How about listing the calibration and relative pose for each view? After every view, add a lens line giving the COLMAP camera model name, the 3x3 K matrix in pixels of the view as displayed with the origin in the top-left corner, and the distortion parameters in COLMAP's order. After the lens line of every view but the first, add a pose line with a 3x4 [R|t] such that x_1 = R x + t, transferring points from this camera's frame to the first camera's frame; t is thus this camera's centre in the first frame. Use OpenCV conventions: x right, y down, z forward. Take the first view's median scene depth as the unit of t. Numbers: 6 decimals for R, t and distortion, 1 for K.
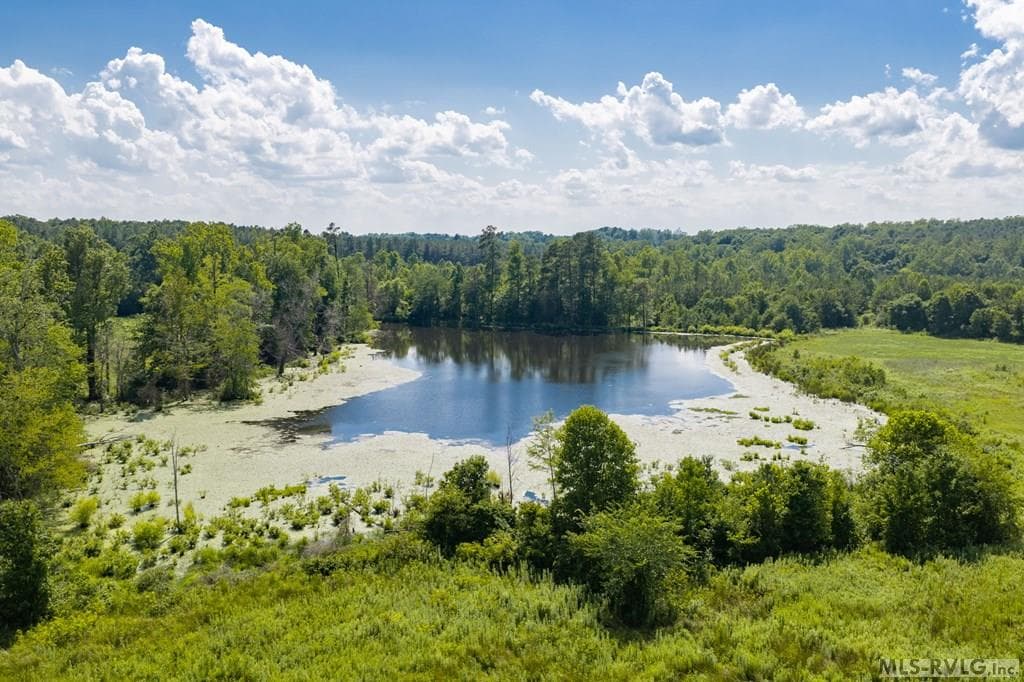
lens RADIAL K [[843.3, 0, 514.9], [0, 843.3, 333.8], [0, 0, 1]] dist [0.017948, -0.021916]
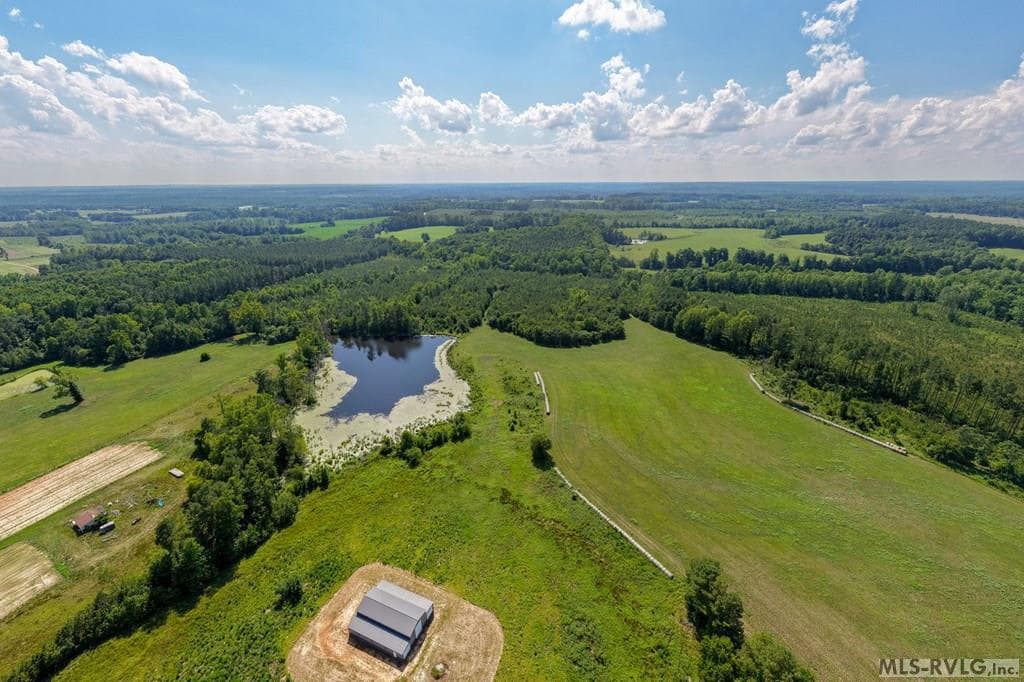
lens RADIAL K [[402.0, 0, 512.6], [0, 402.0, 316.6], [0, 0, 1]] dist [0.002908, -0.000966]
pose [[0.935890, -0.112292, 0.333916, -0.020547], [0.039585, 0.975357, 0.217053, -0.385759], [-0.350060, -0.189919, 0.917272, -0.537897]]
